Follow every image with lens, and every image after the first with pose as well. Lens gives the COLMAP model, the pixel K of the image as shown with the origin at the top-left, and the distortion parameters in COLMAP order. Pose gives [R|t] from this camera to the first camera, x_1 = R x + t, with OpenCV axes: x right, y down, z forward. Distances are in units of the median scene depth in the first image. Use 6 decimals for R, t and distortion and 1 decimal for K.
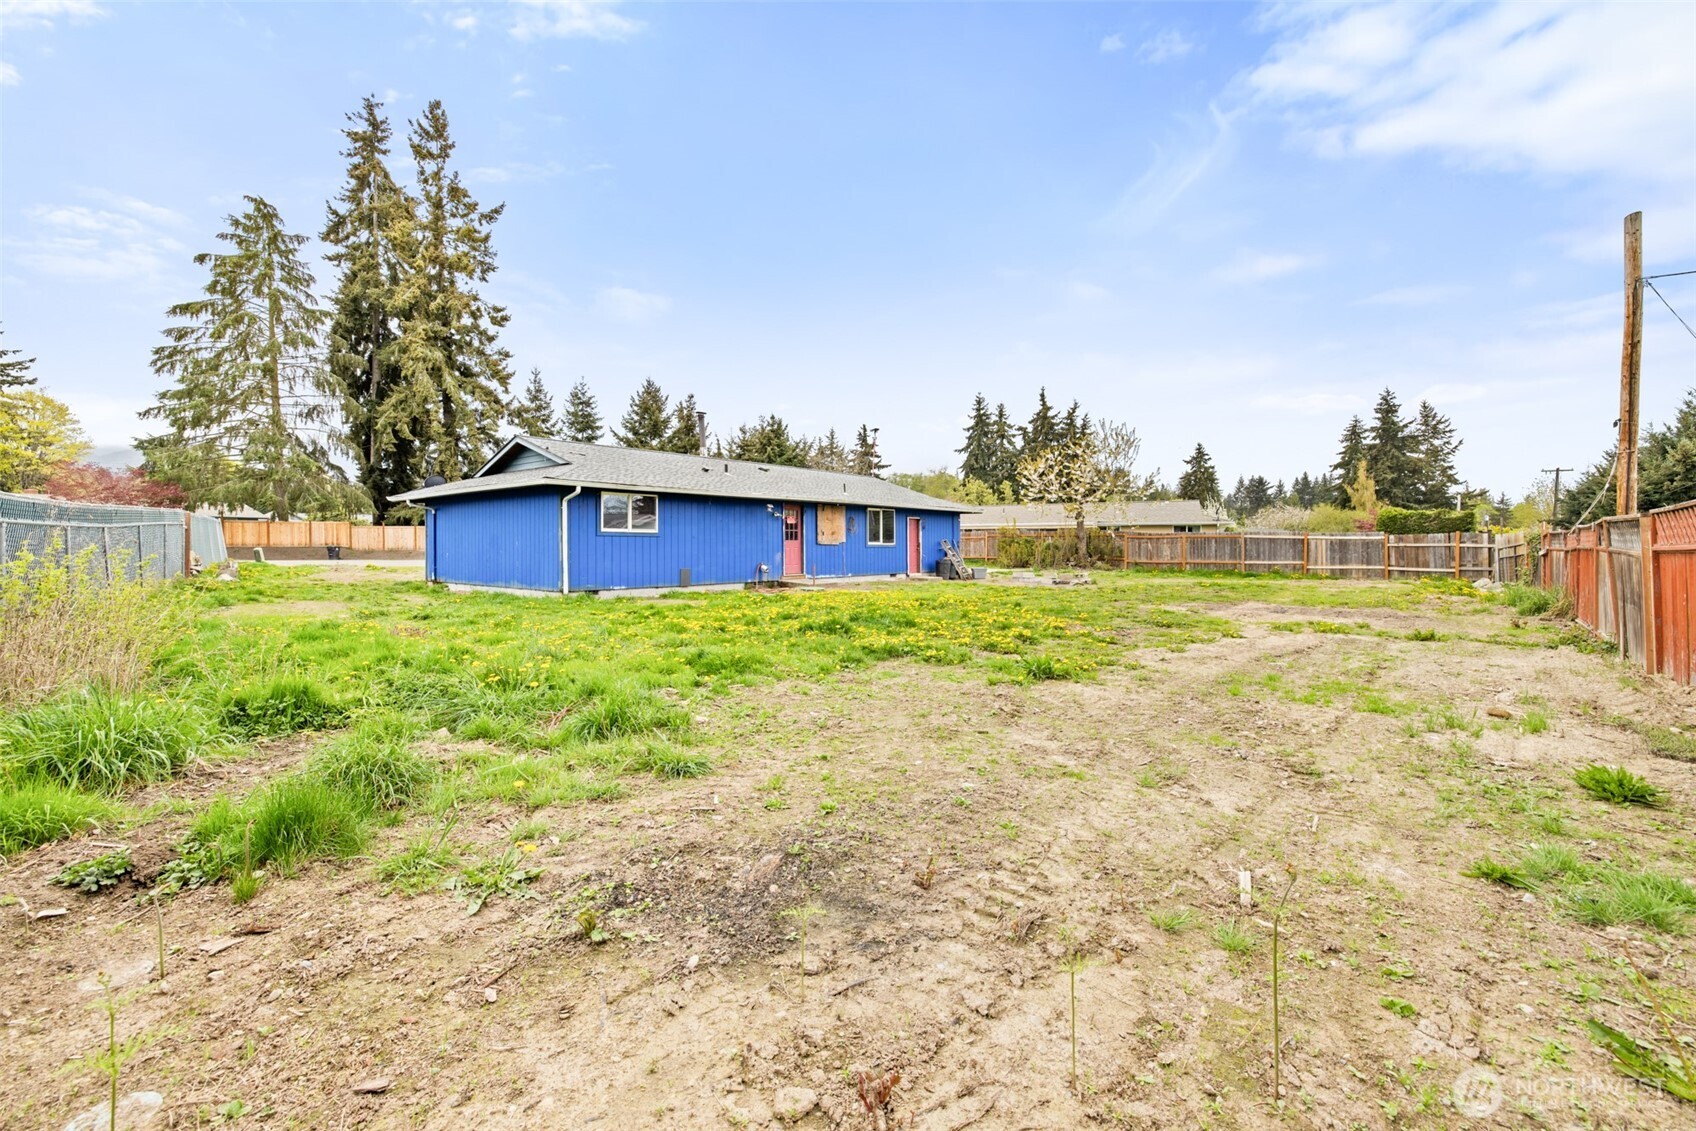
lens RADIAL K [[742.0, 0, 843.7], [0, 742.0, 553.4], [0, 0, 1]] dist [0.001161, 0.000008]
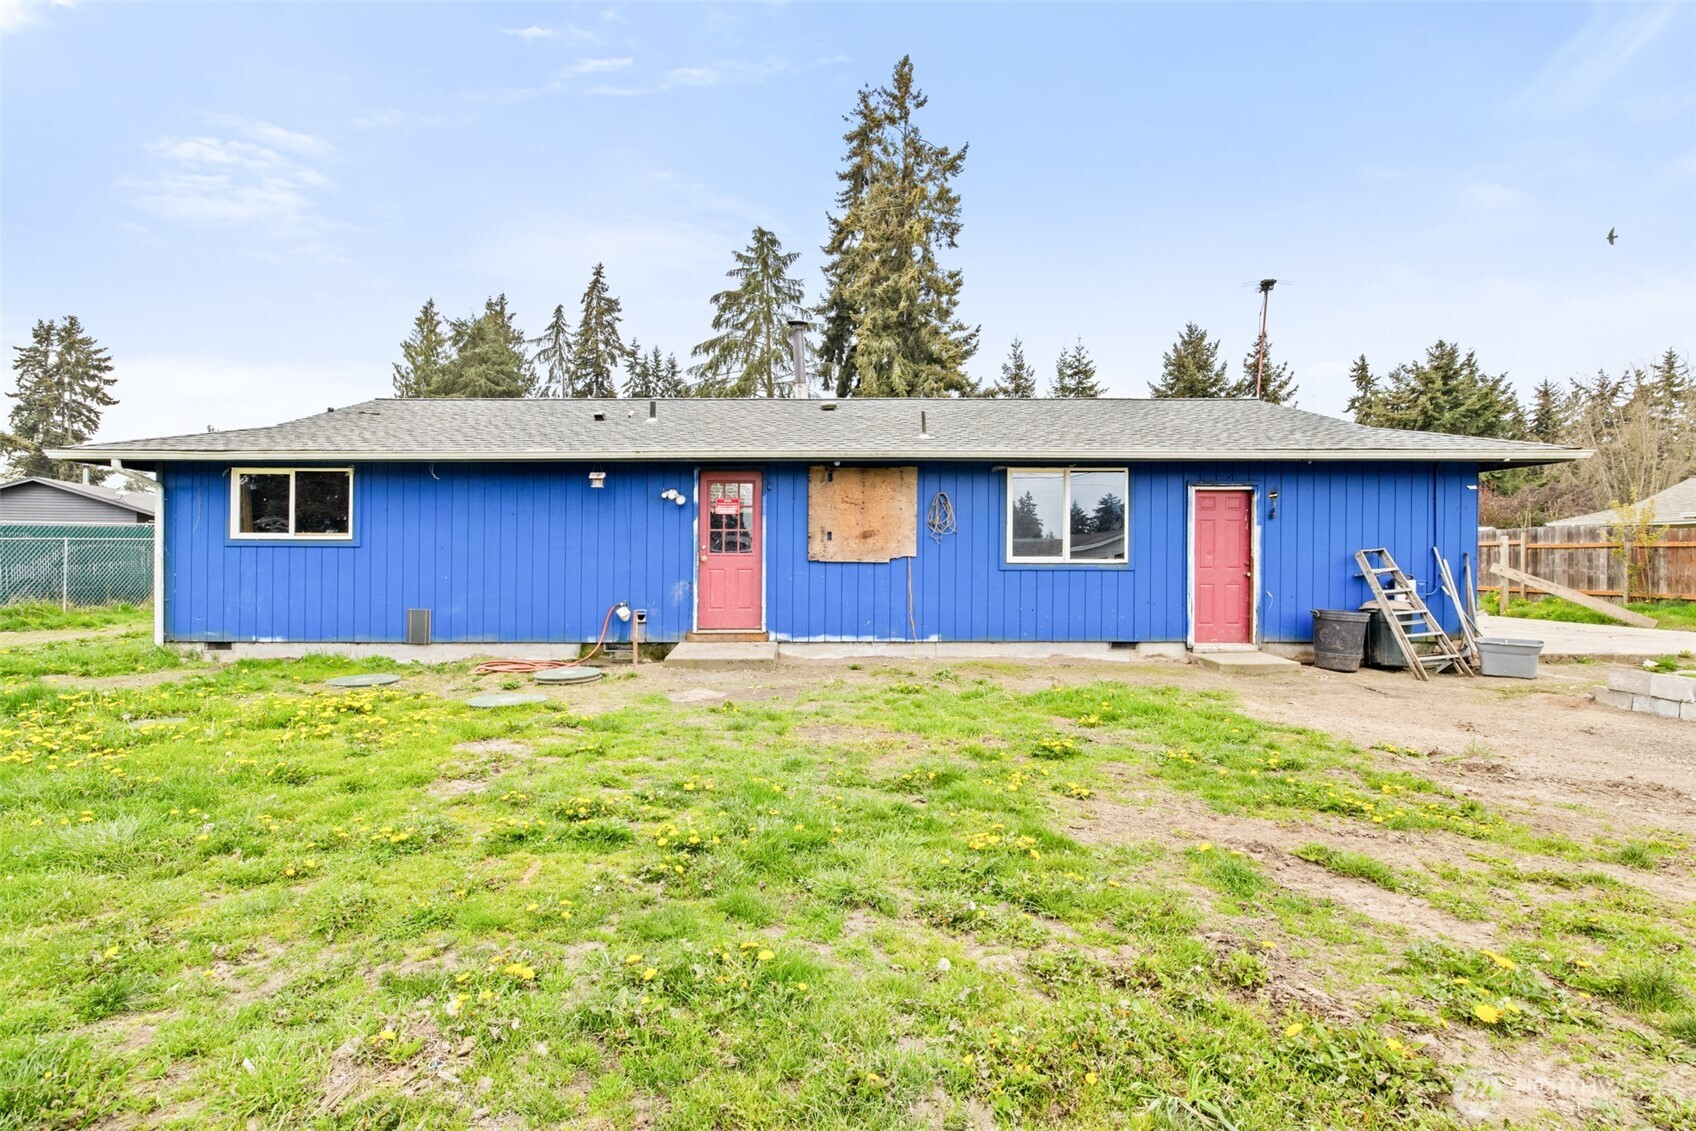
lens RADIAL K [[825.4, 0, 786.1], [0, 825.4, 565.0], [0, 0, 1]] dist [0.004291, 0.000663]
pose [[0.631684, 0.005804, -0.775204, 0.133981], [-0.010743, 0.999941, -0.001268, -0.004079], [0.775151, 0.009129, 0.631710, 0.290827]]
